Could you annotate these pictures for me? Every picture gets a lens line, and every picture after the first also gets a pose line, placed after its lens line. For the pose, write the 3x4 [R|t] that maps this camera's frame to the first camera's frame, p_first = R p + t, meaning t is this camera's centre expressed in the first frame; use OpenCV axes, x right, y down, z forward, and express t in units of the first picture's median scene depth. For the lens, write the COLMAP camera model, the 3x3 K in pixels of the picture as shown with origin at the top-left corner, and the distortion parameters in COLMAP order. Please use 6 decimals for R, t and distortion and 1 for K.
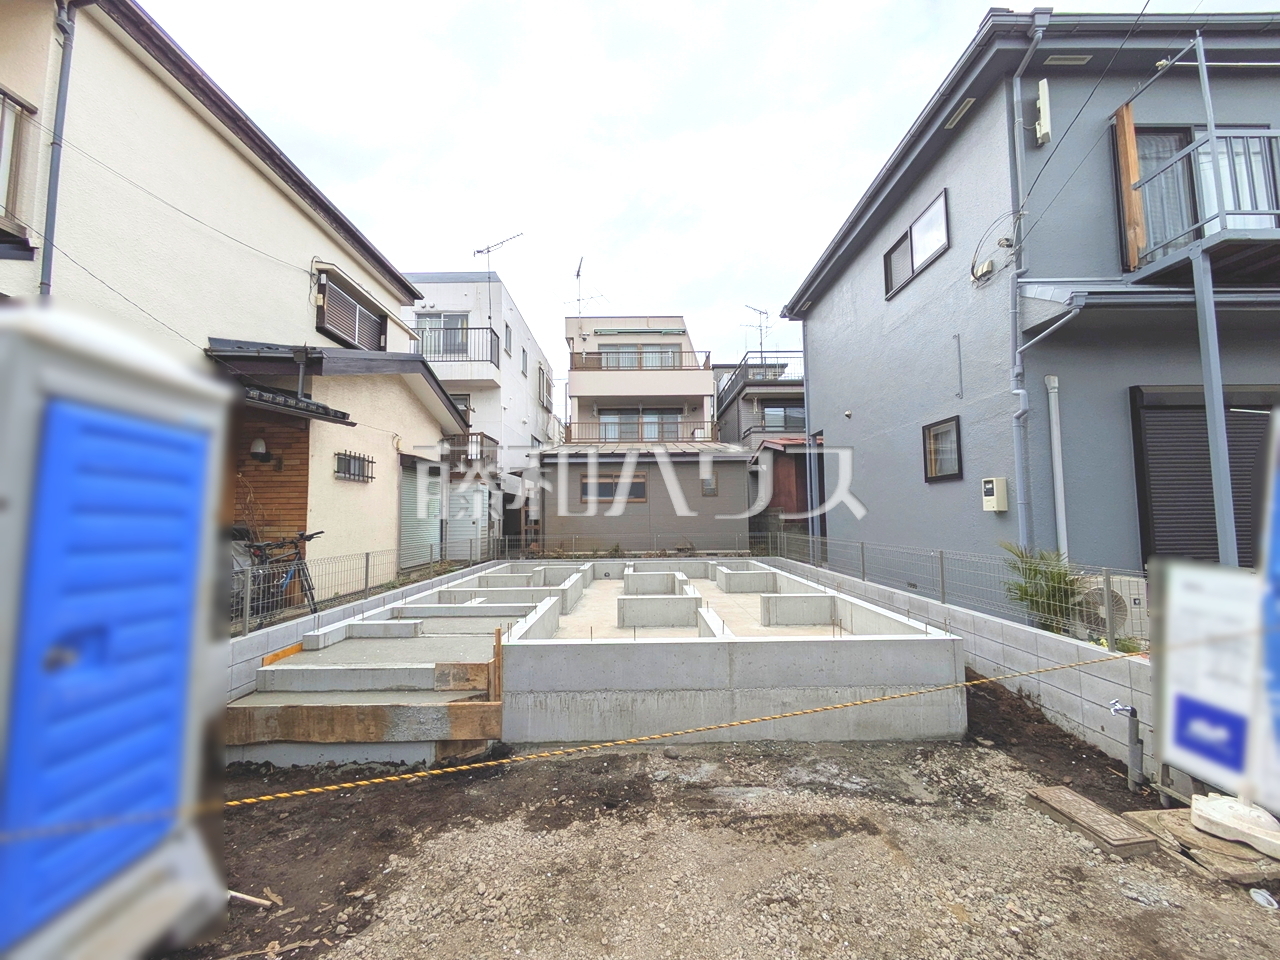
lens RADIAL K [[505.7, 0, 641.1], [0, 505.7, 483.0], [0, 0, 1]] dist [-0.005961, 0.003300]
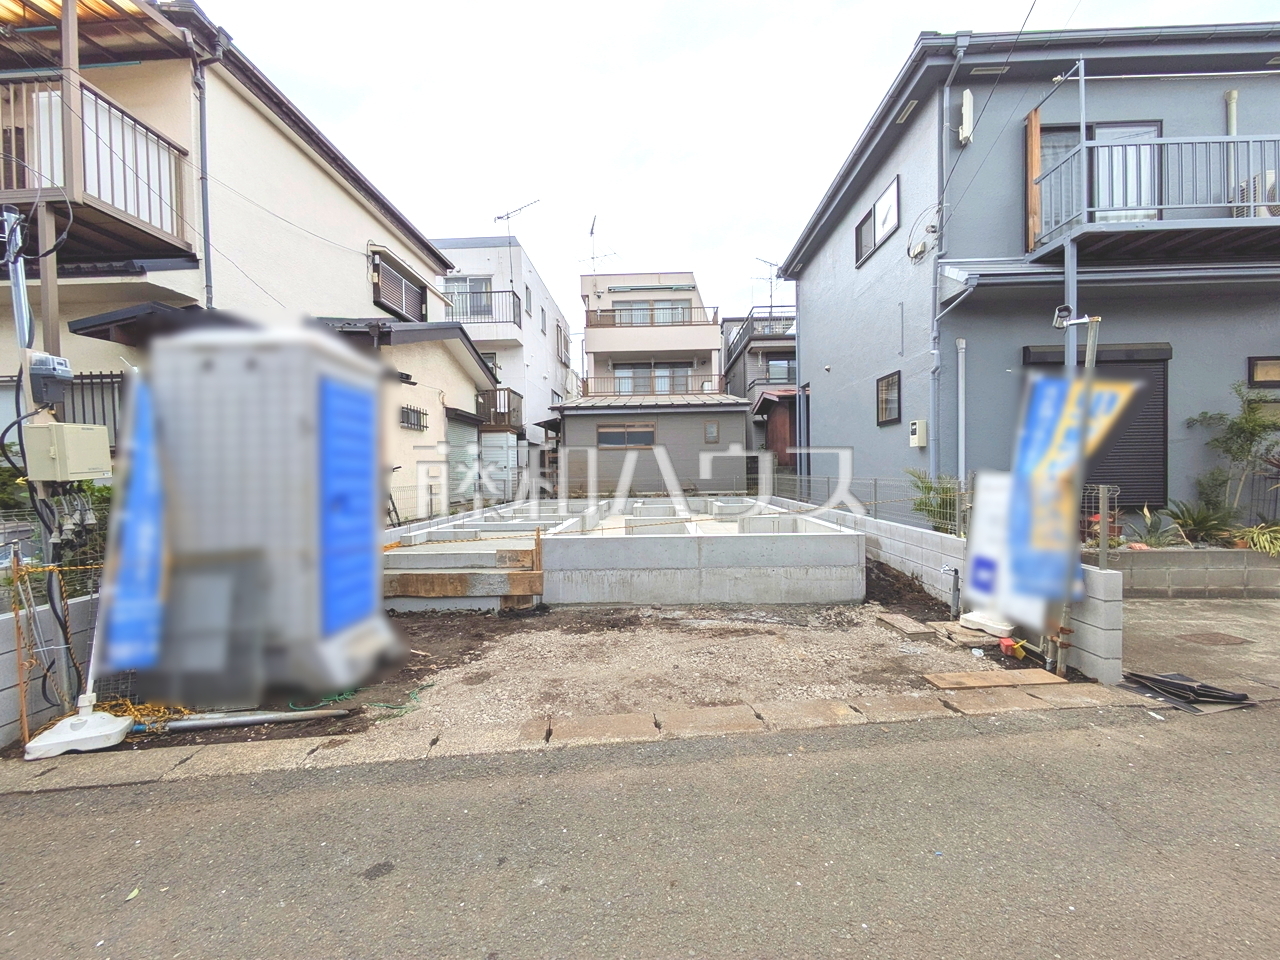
lens RADIAL K [[505.7, 0, 641.1], [0, 505.7, 483.0], [0, 0, 1]] dist [-0.005961, 0.003300]
pose [[0.999276, -0.005449, -0.037658, 0.048326], [0.008900, 0.995711, 0.092091, 0.022686], [0.036995, -0.092360, 0.995038, -0.297704]]
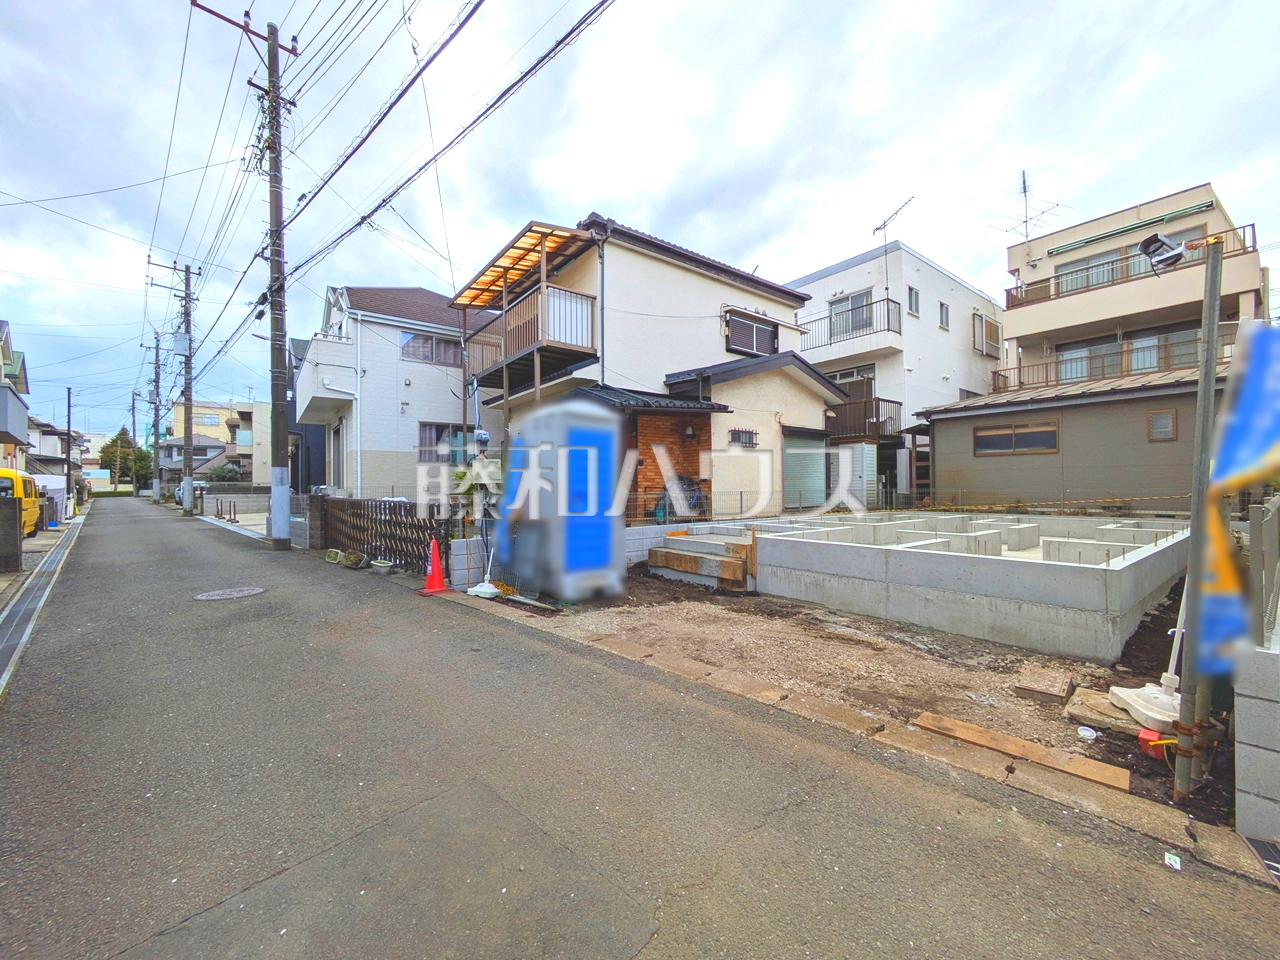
lens RADIAL K [[505.7, 0, 641.1], [0, 505.7, 483.0], [0, 0, 1]] dist [-0.005961, 0.003300]
pose [[0.603629, 0.000456, -0.797265, 0.623366], [0.055292, 0.997568, 0.042433, 0.030094], [0.795346, -0.069696, 0.602136, -0.246784]]
